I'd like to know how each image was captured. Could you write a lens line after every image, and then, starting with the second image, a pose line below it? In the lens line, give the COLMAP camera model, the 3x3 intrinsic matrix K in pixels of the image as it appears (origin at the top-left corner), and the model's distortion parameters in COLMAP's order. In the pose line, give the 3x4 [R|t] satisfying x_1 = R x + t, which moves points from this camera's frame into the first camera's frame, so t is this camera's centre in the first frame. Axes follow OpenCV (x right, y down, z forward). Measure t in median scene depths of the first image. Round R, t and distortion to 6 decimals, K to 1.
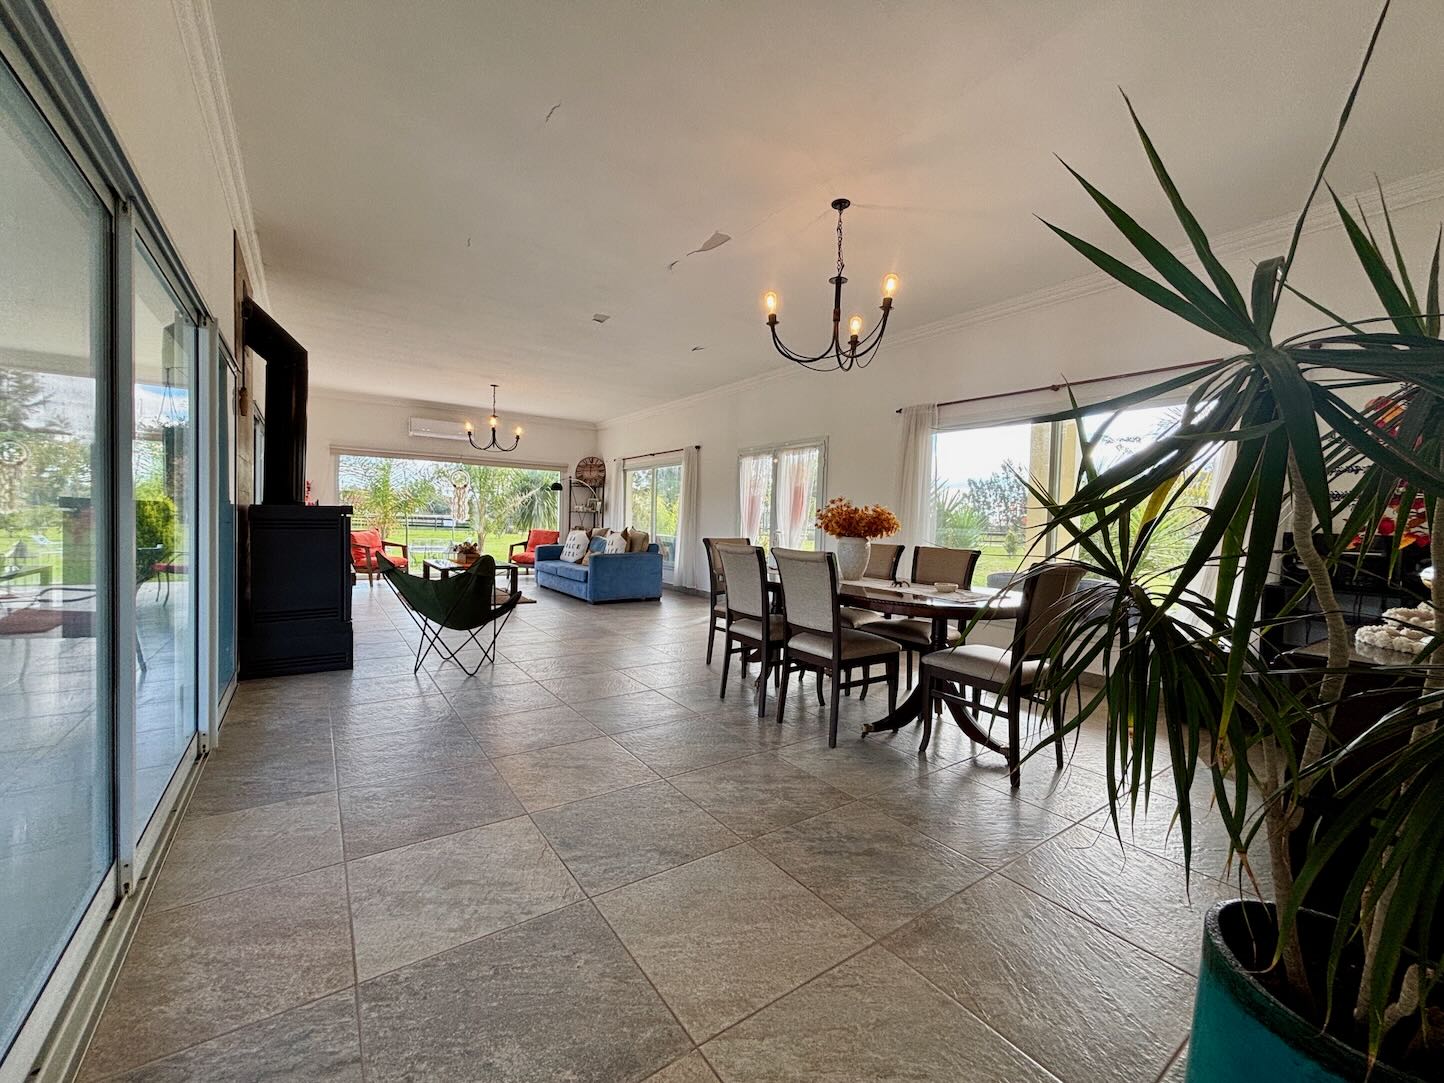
lens RADIAL K [[577.3, 0, 719.2], [0, 577.3, 540.8], [0, 0, 1]] dist [0.001941, -0.000632]
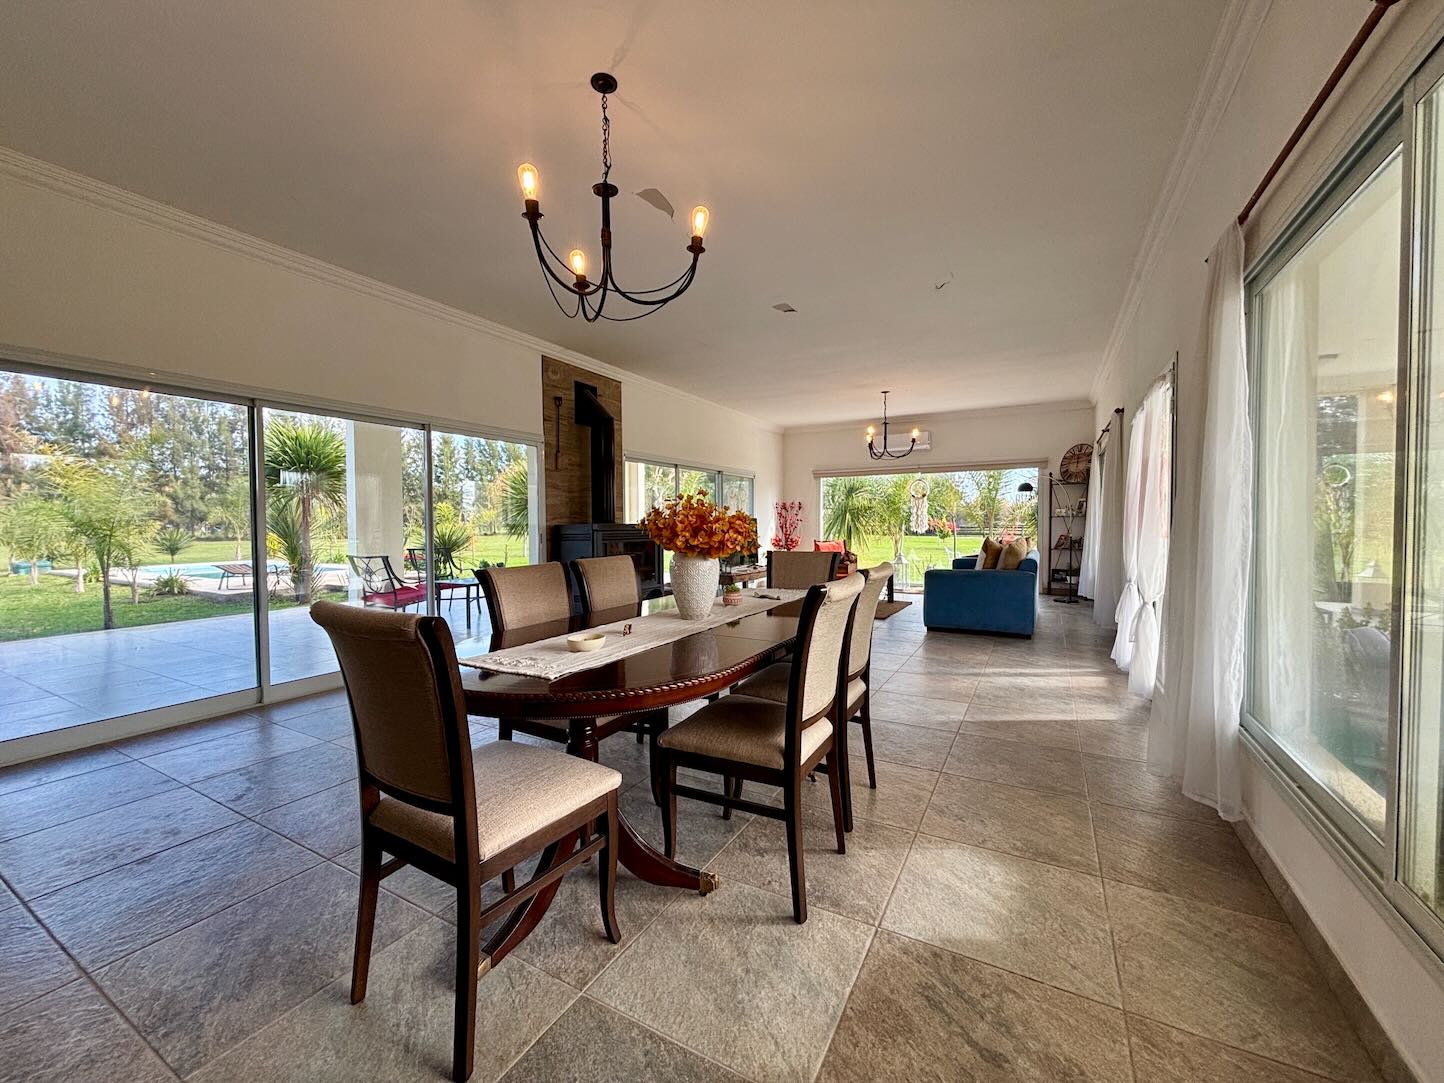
lens RADIAL K [[577.3, 0, 719.2], [0, 577.3, 540.8], [0, 0, 1]] dist [0.001941, -0.000632]
pose [[0.434510, -0.005650, -0.900649, 0.305471], [-0.008280, 0.999913, -0.010267, -0.006068], [0.900629, 0.011918, 0.434425, 0.281874]]
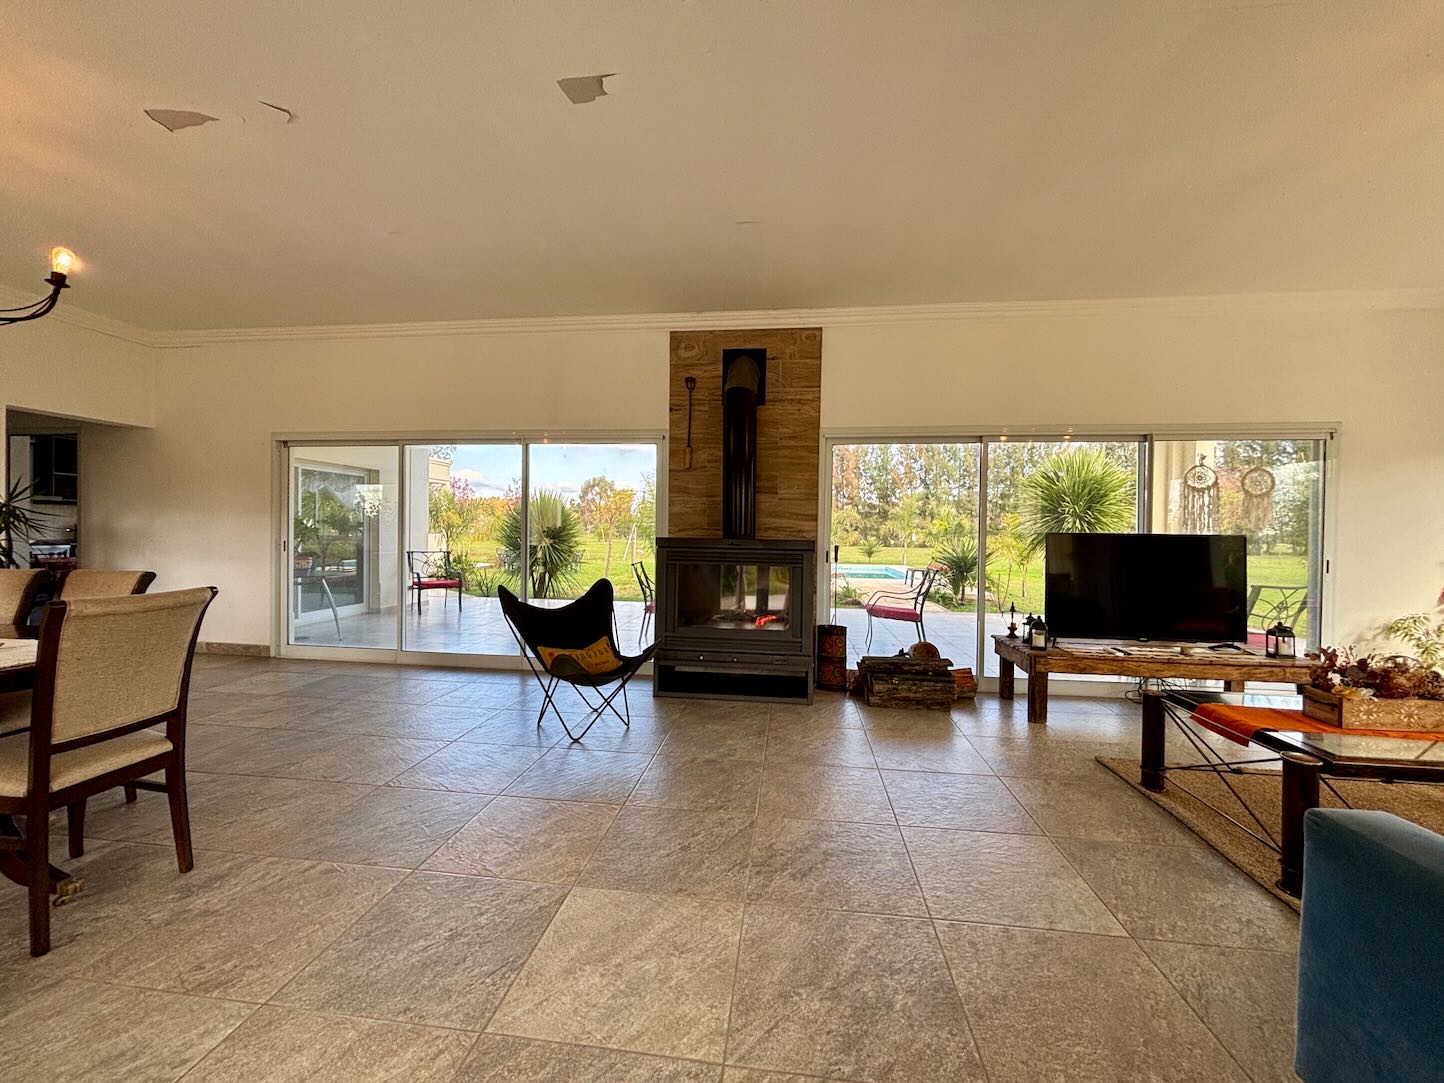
lens RADIAL K [[577.3, 0, 719.2], [0, 577.3, 540.8], [0, 0, 1]] dist [0.001941, -0.000632]
pose [[-0.676410, -0.029833, -0.735921, 0.019265], [-0.058040, 0.998231, 0.012879, -0.033478], [0.734235, 0.051425, -0.676945, 0.746423]]
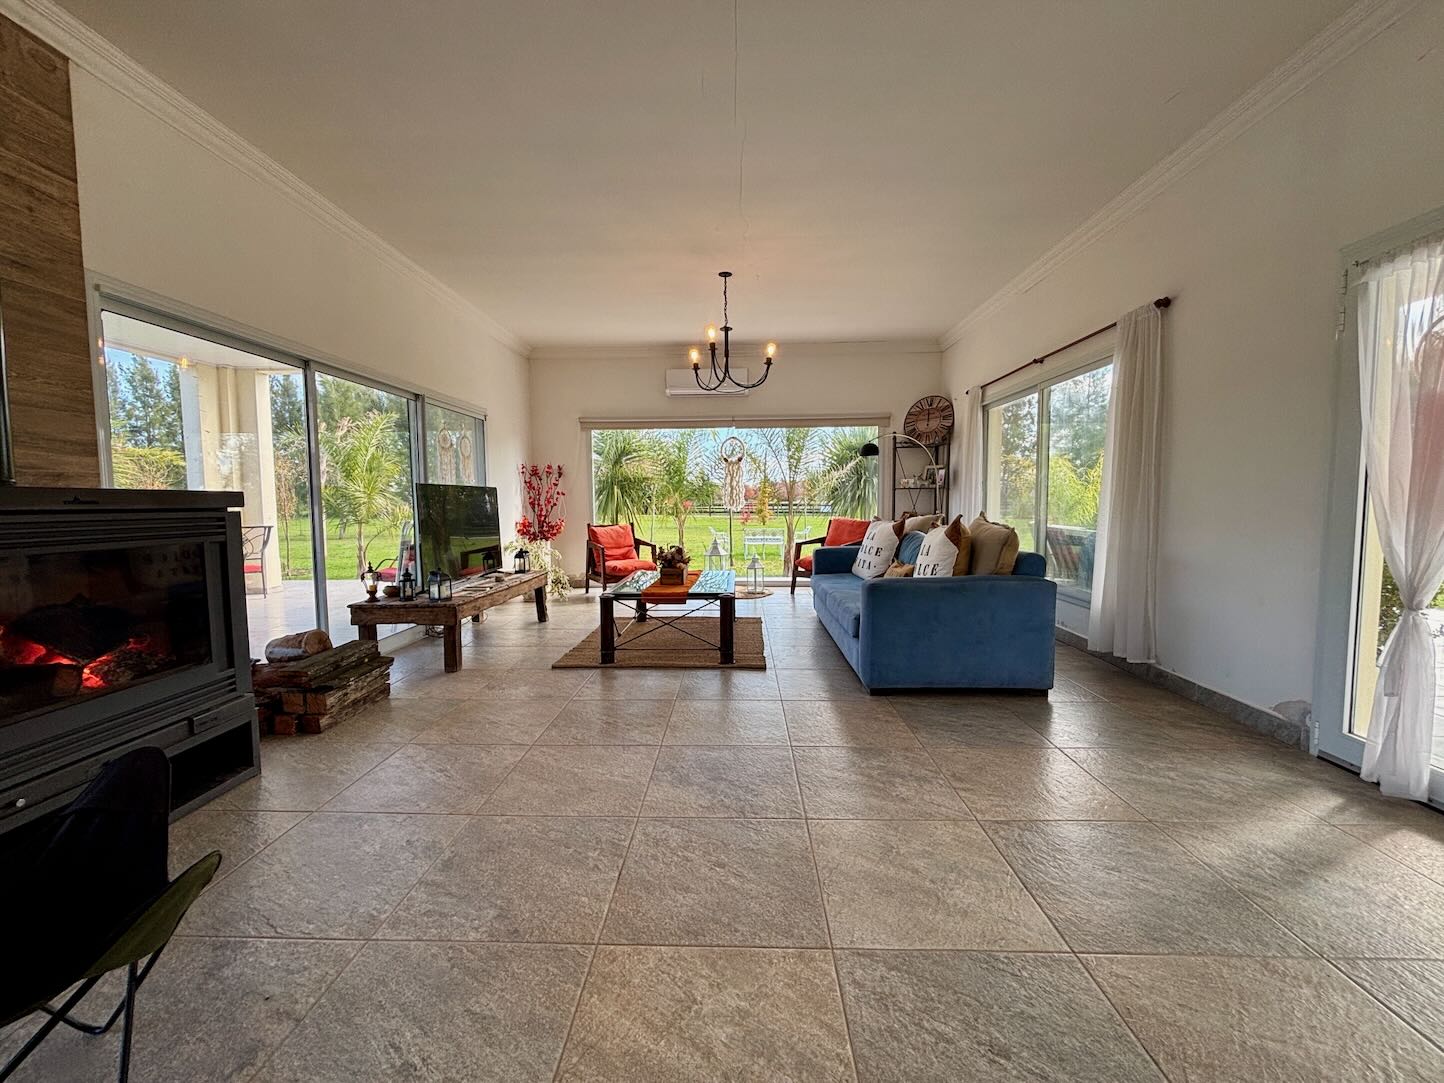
lens RADIAL K [[577.3, 0, 719.2], [0, 577.3, 540.8], [0, 0, 1]] dist [0.001941, -0.000632]
pose [[0.791964, 0.005438, -0.610543, -0.031320], [0.014184, 0.999527, 0.027301, -0.016066], [0.610403, -0.030281, 0.791512, 0.452417]]
